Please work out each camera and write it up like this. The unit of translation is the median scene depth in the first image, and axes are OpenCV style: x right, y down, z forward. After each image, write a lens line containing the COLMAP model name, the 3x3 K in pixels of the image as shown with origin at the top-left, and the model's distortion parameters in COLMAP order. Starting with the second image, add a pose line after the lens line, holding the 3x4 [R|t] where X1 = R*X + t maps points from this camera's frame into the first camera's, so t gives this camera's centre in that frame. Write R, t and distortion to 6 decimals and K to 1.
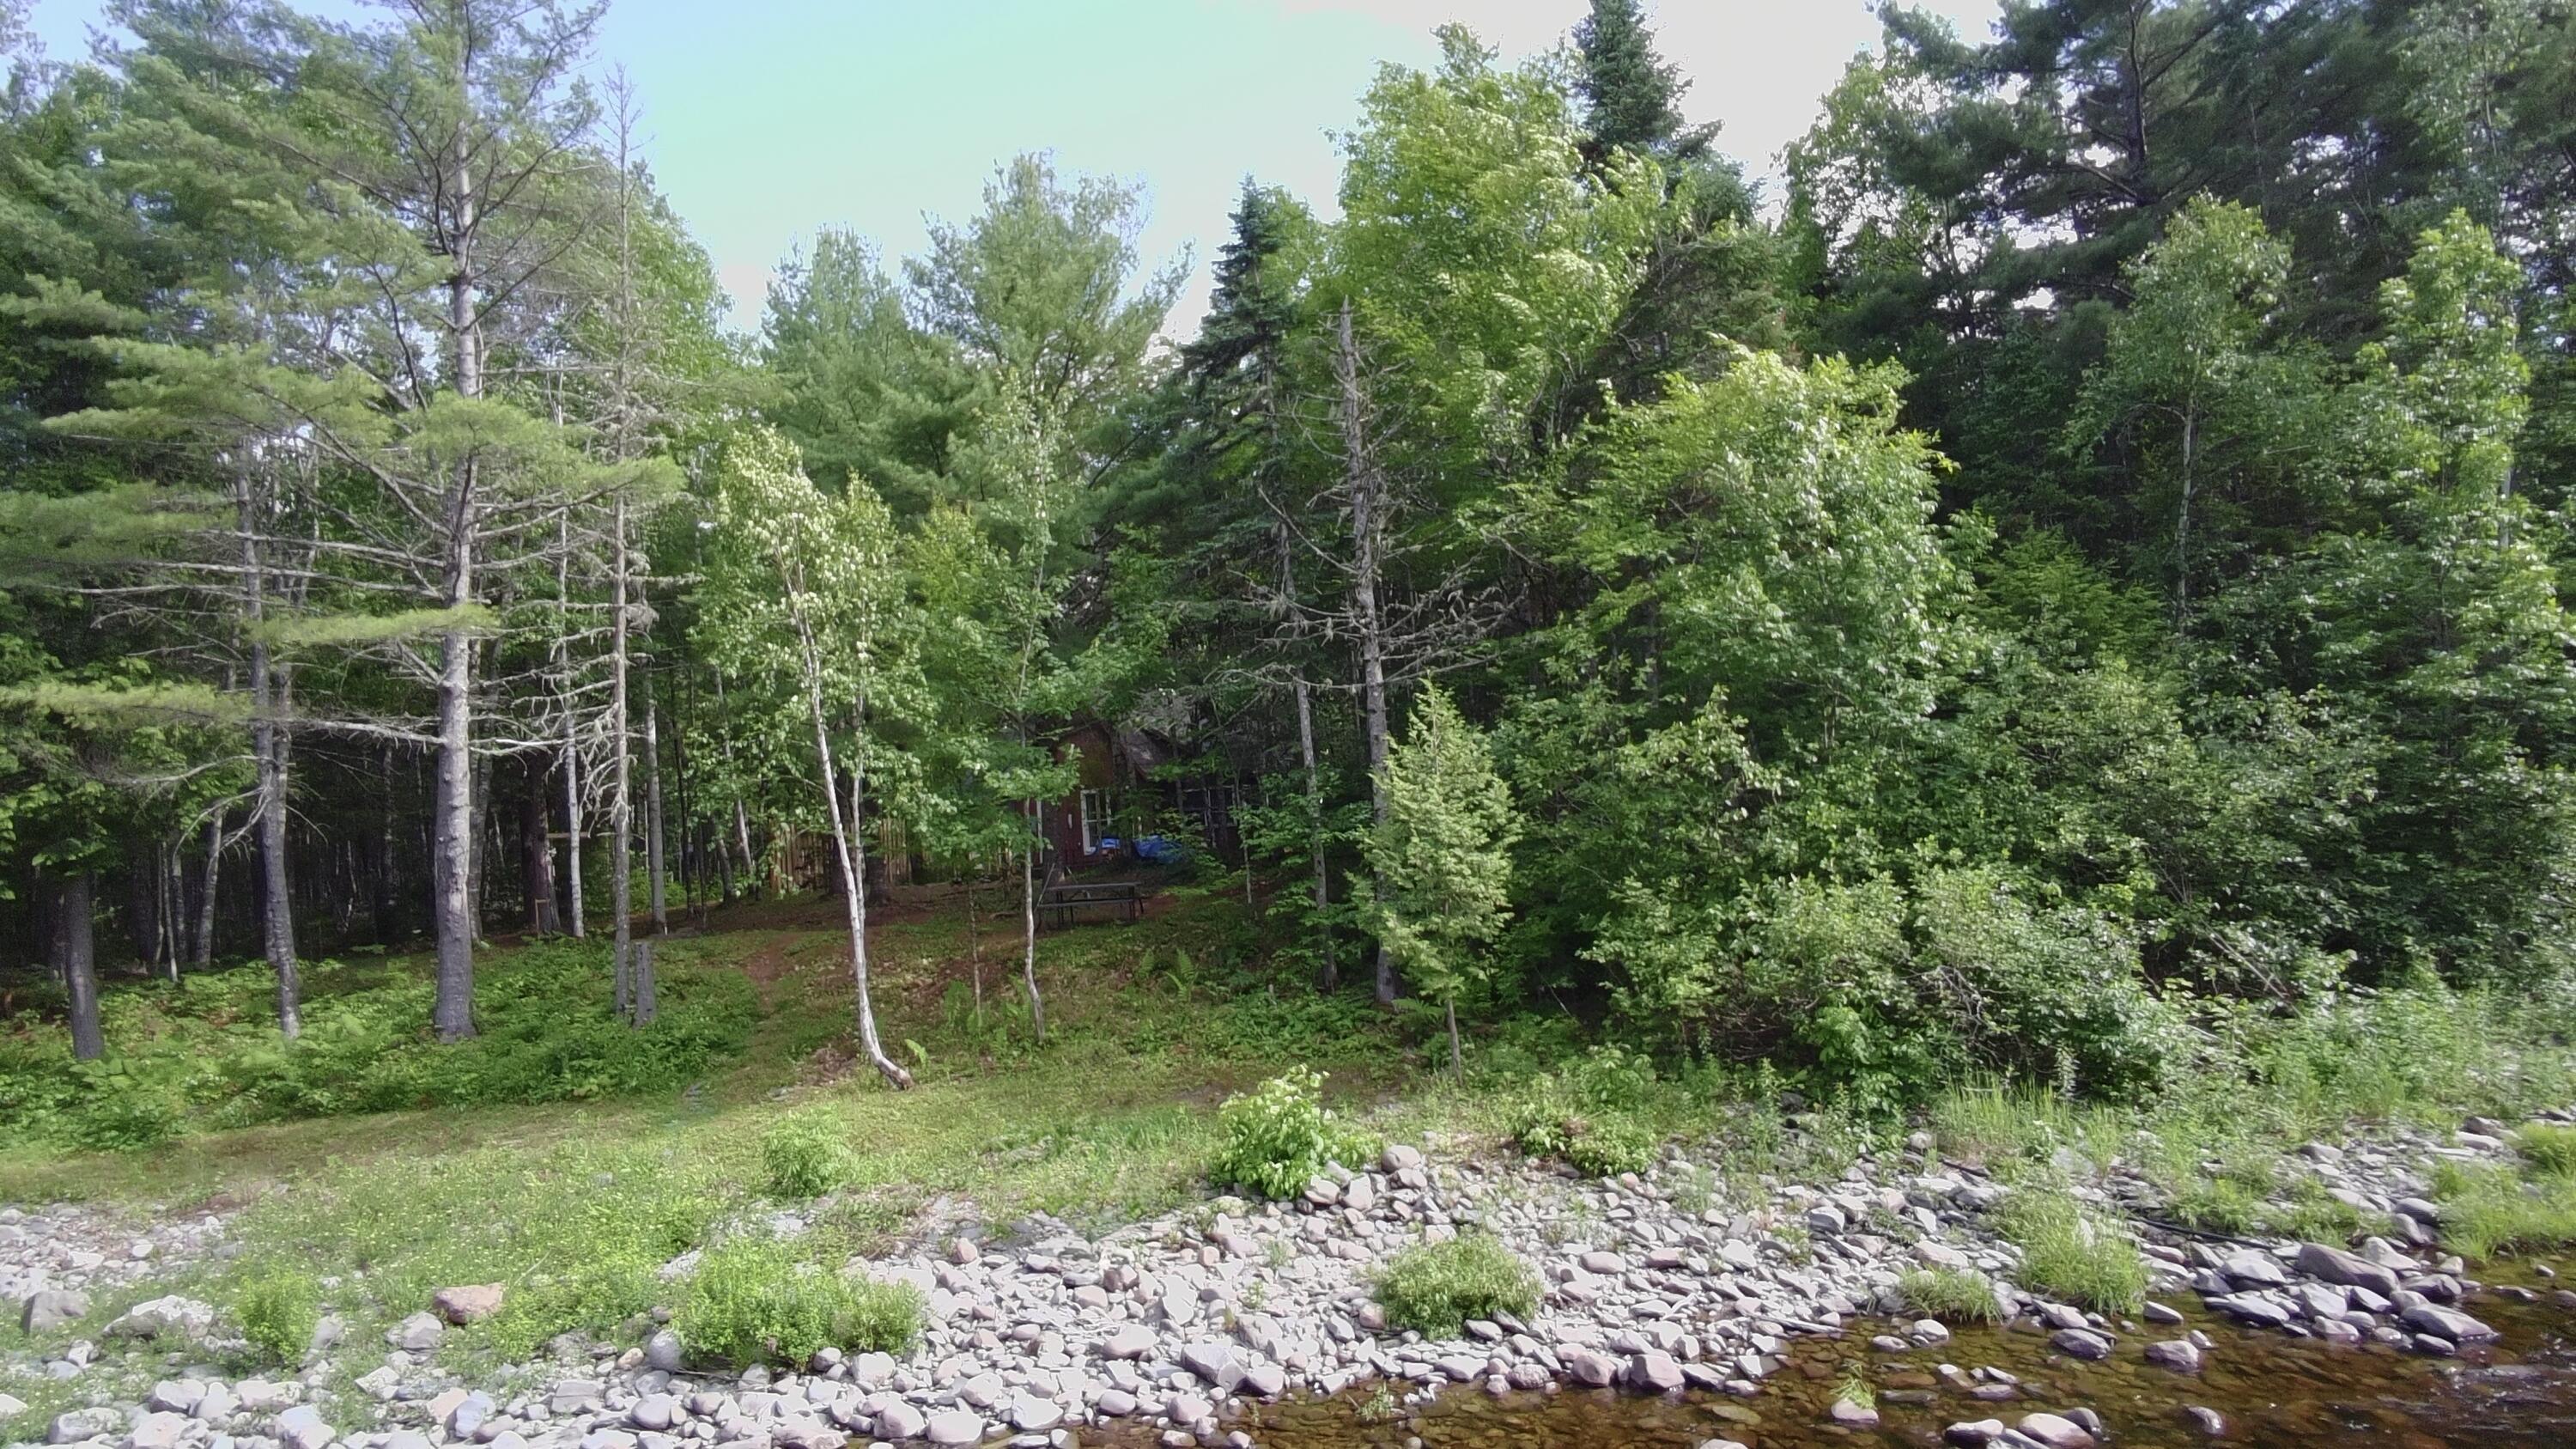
lens RADIAL K [[1585.9, 0, 1276.2], [0, 1585.9, 731.7], [0, 0, 1]] dist [-0.064724, 0.045013]
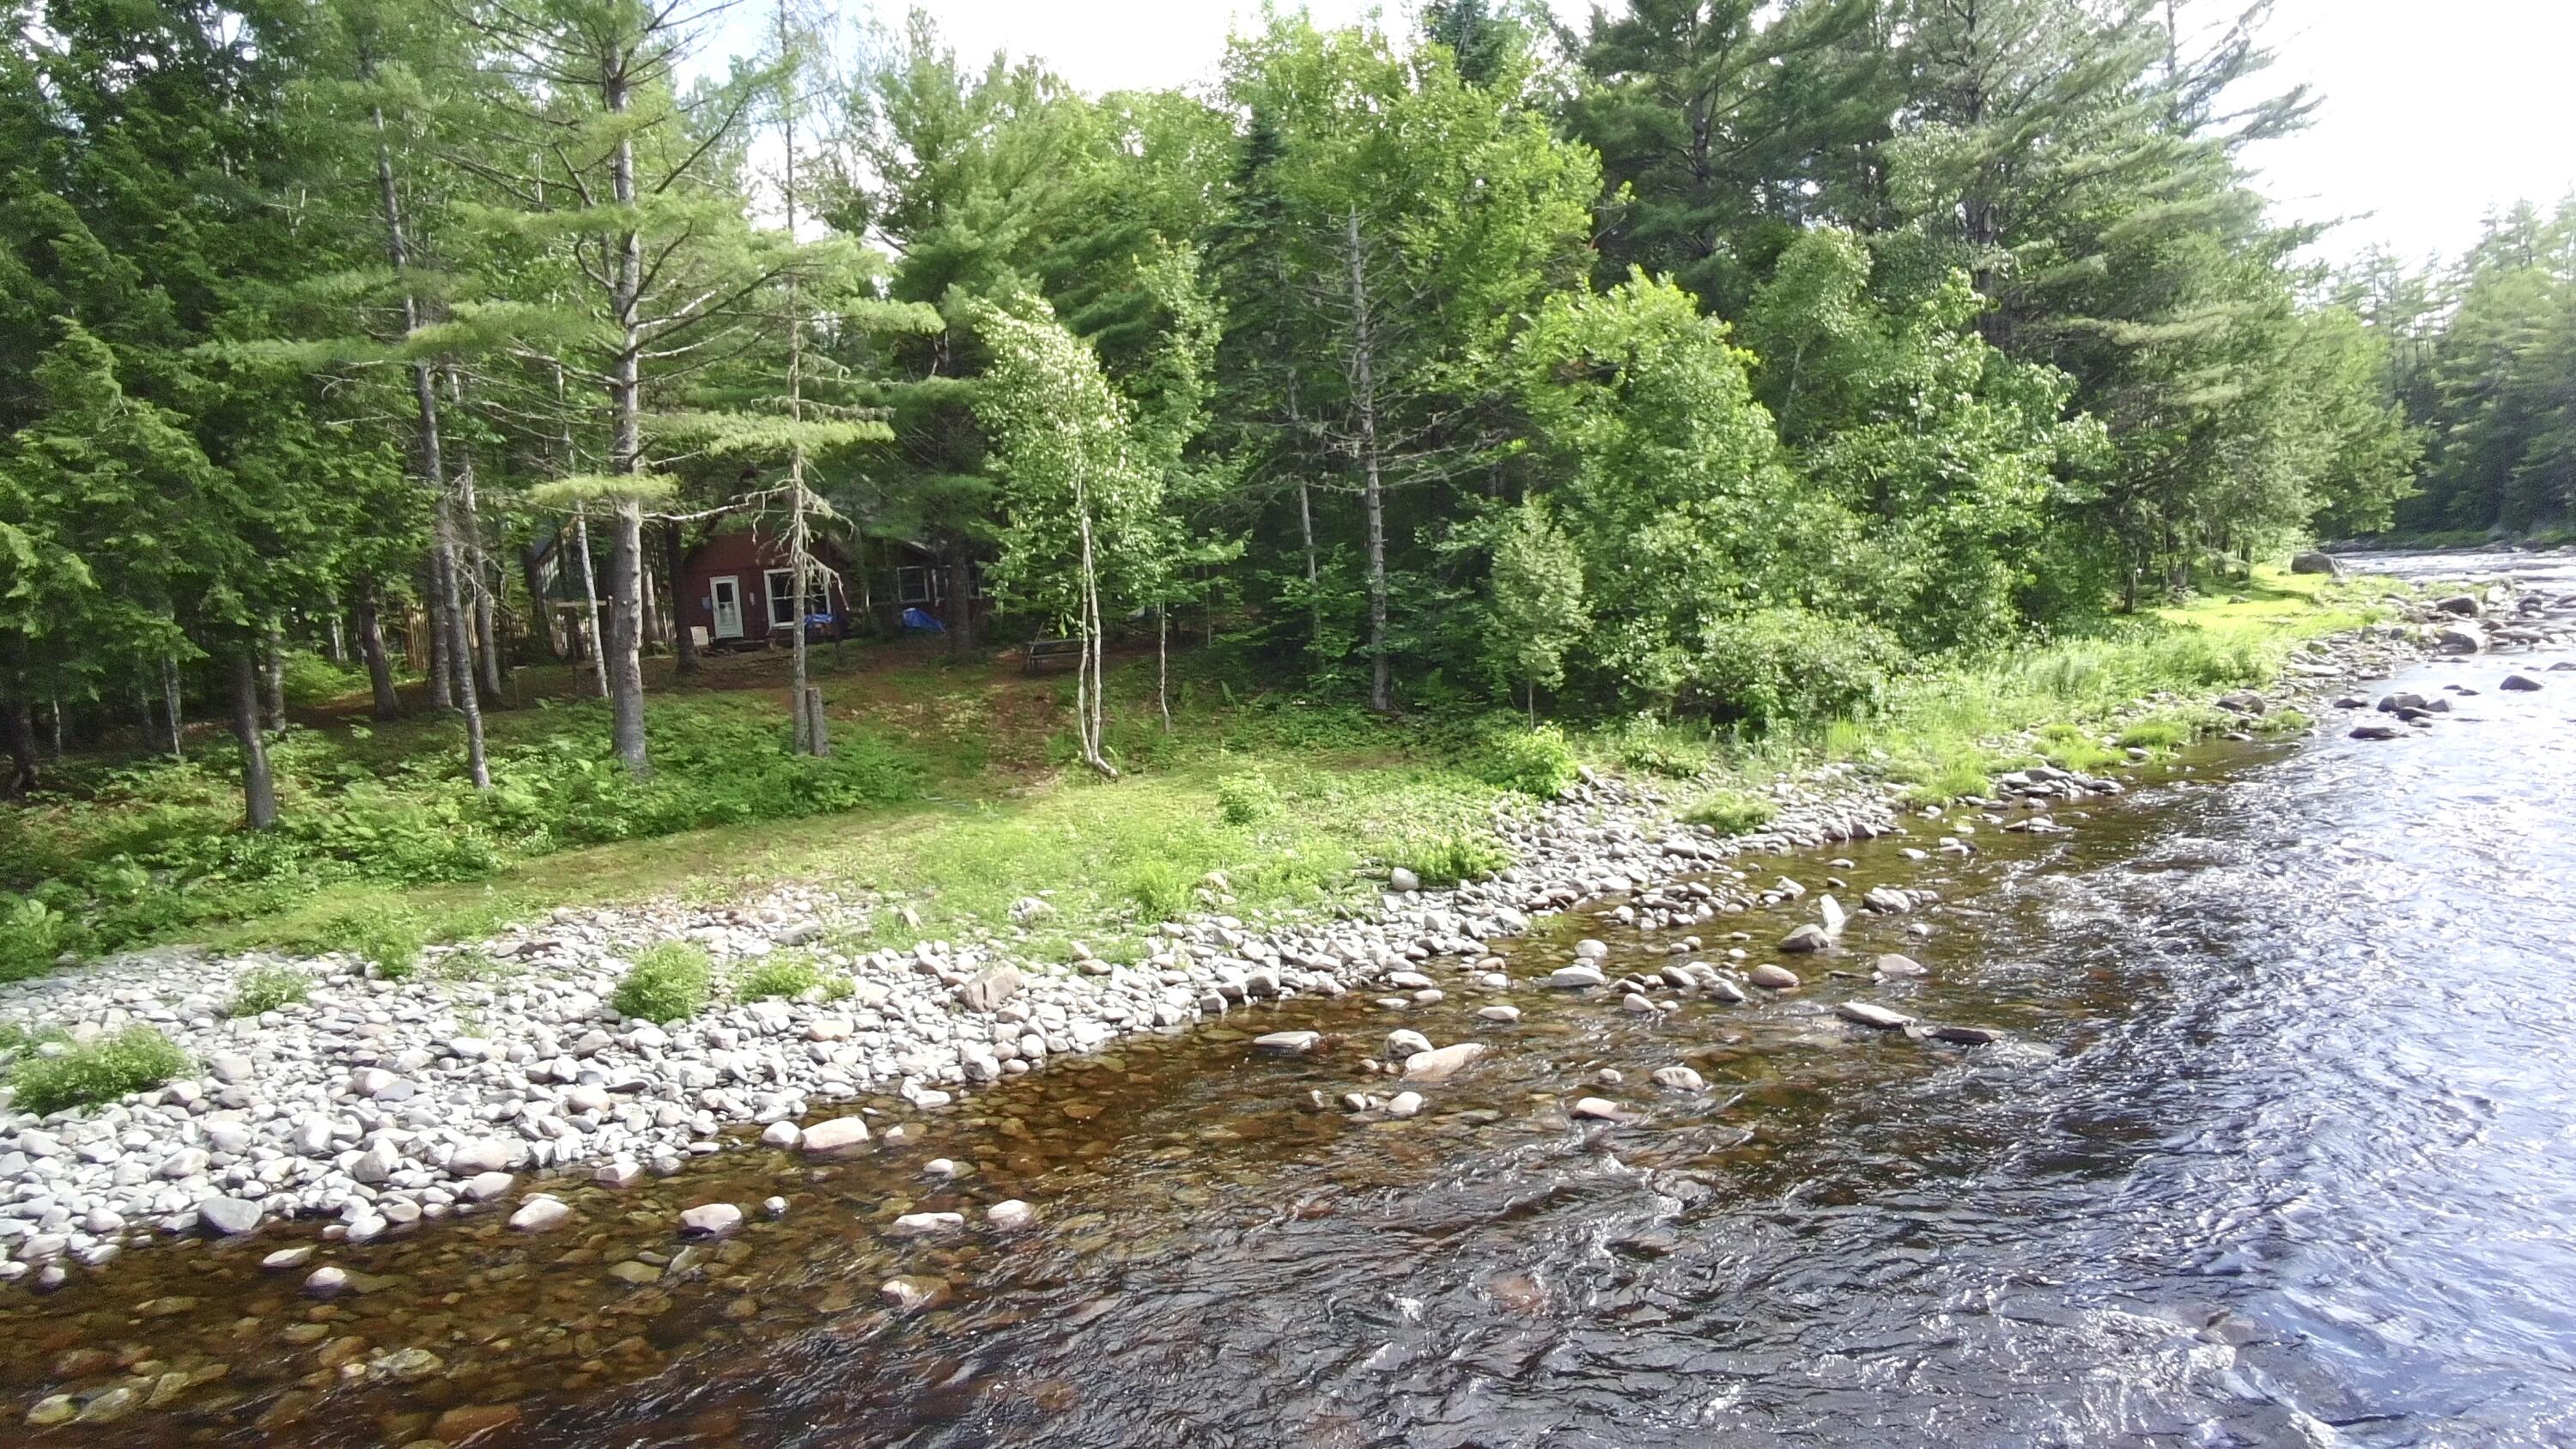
lens RADIAL K [[1585.9, 0, 1285.5], [0, 1585.9, 713.4], [0, 0, 1]] dist [-0.064724, 0.045013]
pose [[0.878775, -0.035625, 0.475906, -0.874084], [-0.021821, 0.993167, 0.114641, 0.011372], [-0.476738, -0.111128, 0.871993, -0.287060]]
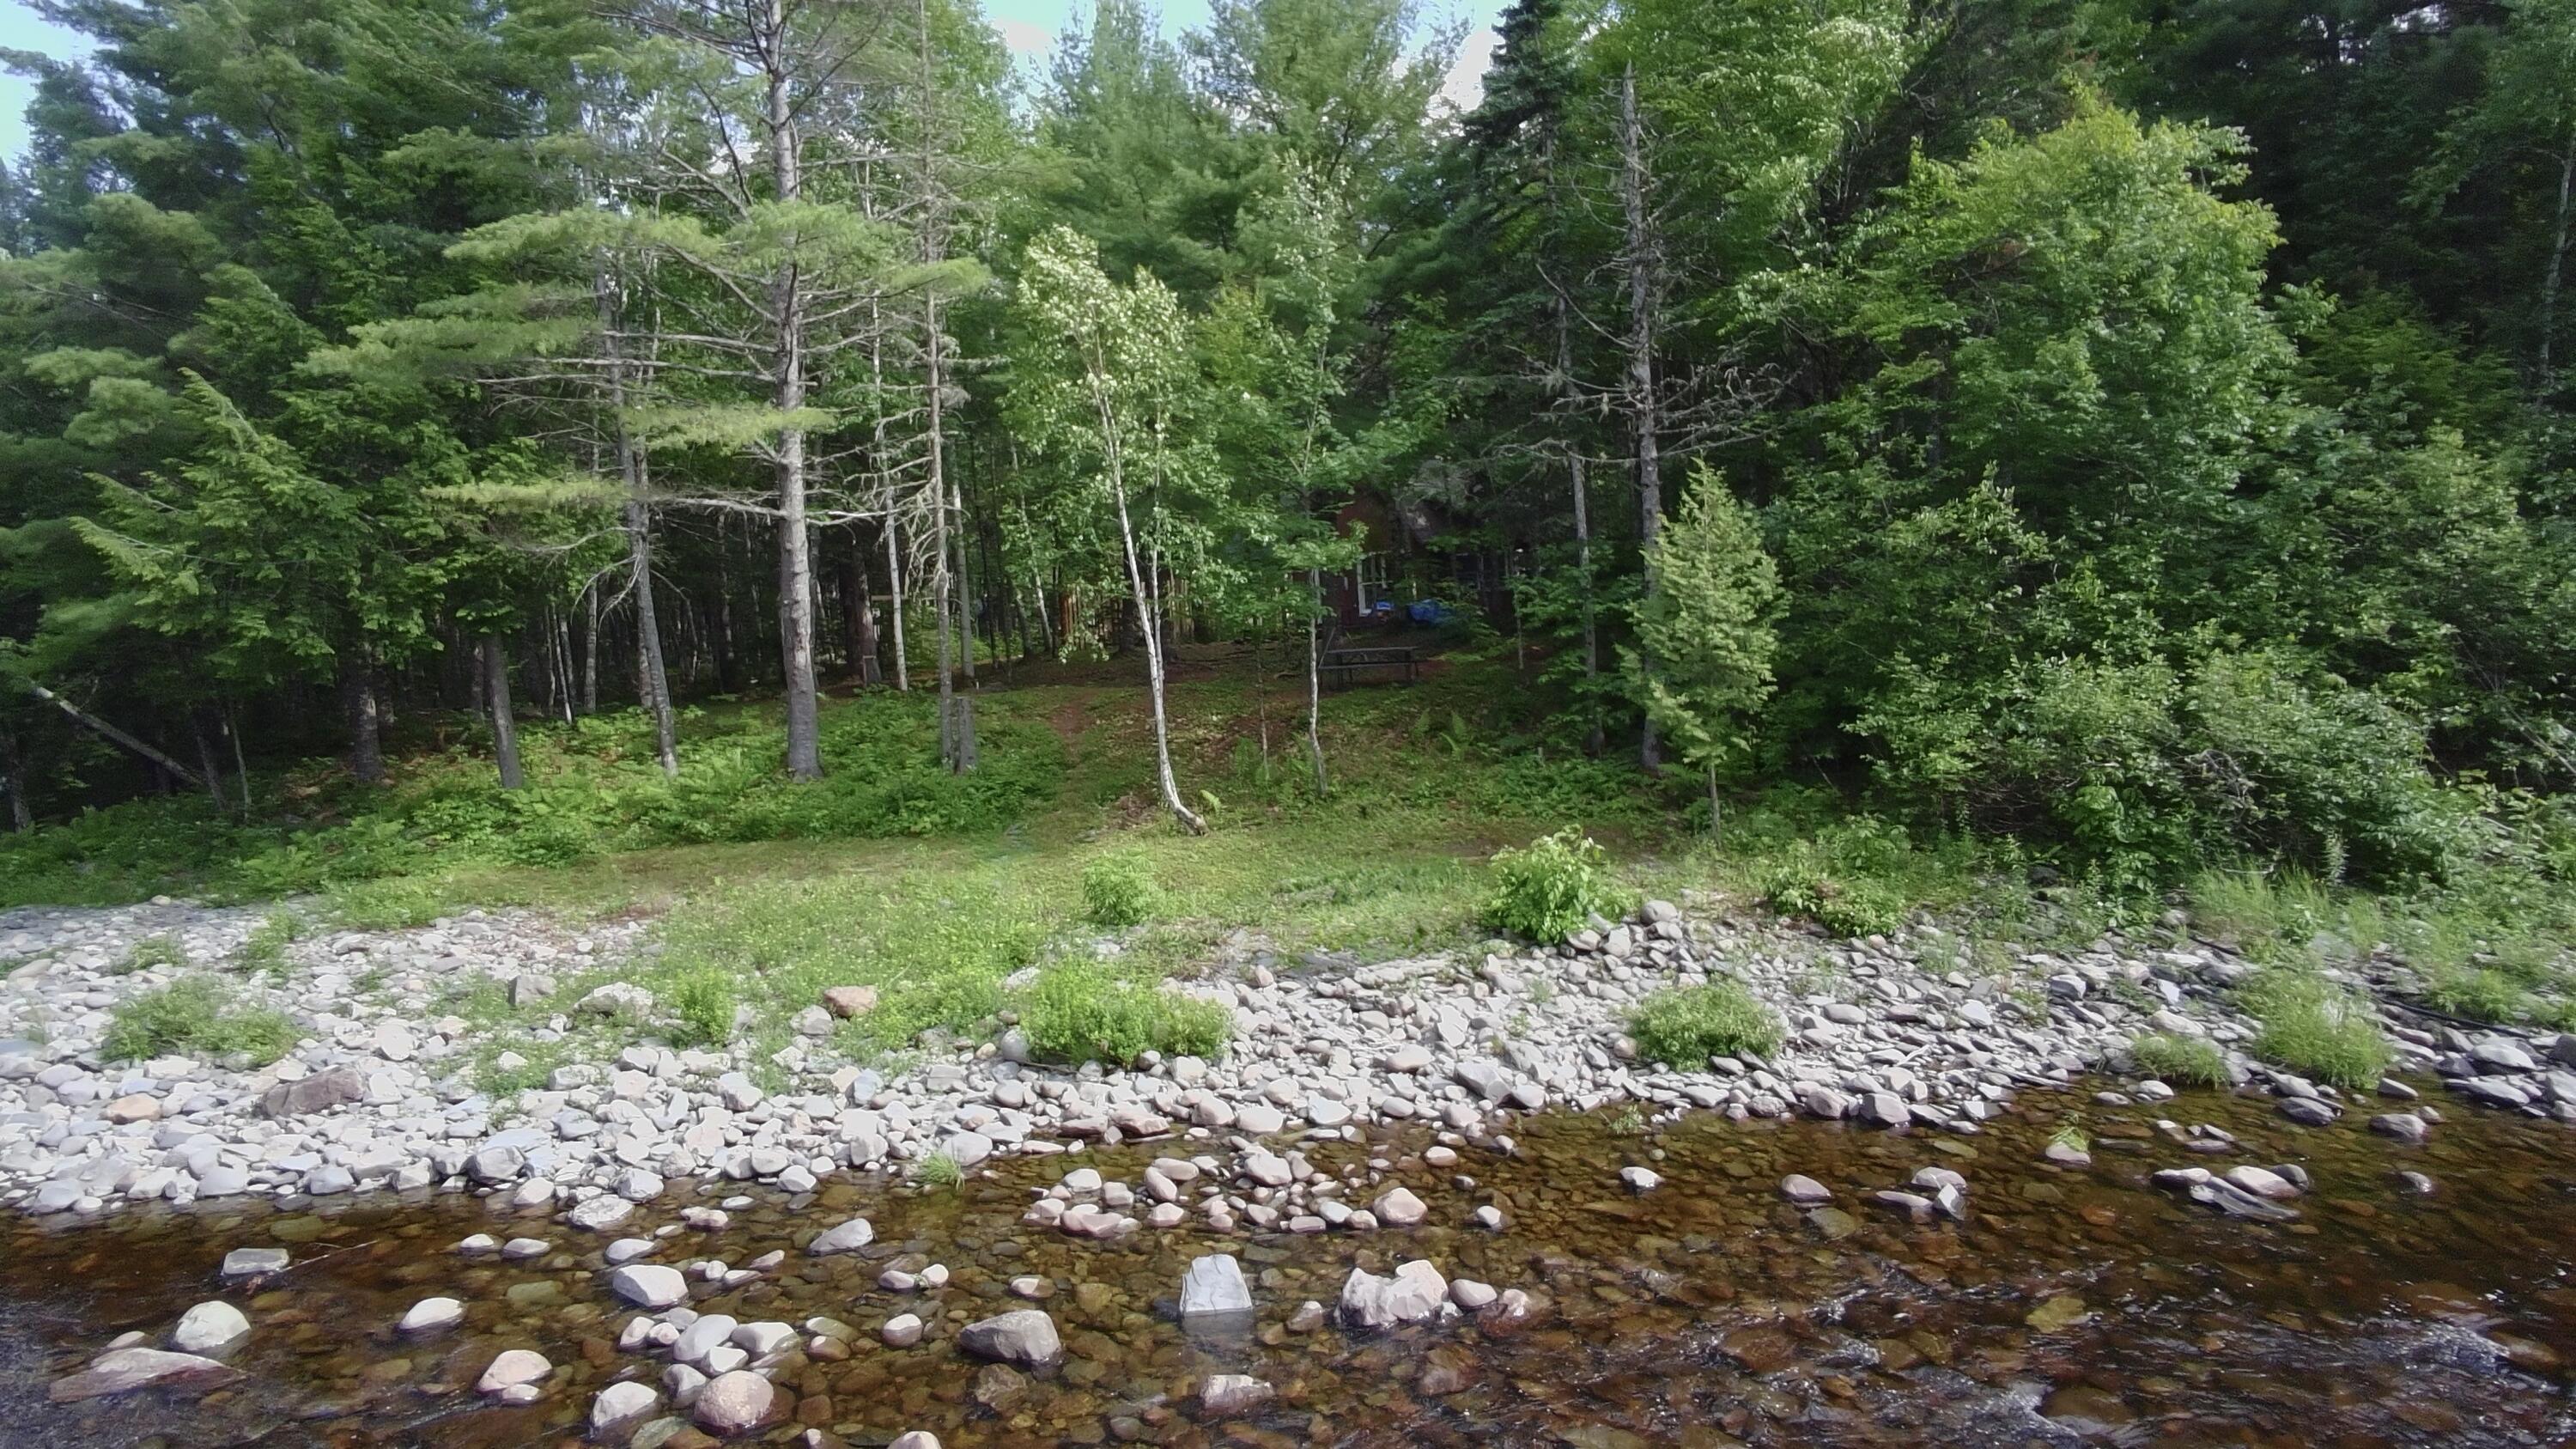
lens RADIAL K [[1585.9, 0, 1278.8], [0, 1585.9, 713.0], [0, 0, 1]] dist [-0.064724, 0.045013]
pose [[0.985859, 0.021826, -0.166152, -0.000566], [0.001840, 0.990013, 0.140966, -0.014406], [0.167569, -0.139278, 0.975972, -0.065412]]
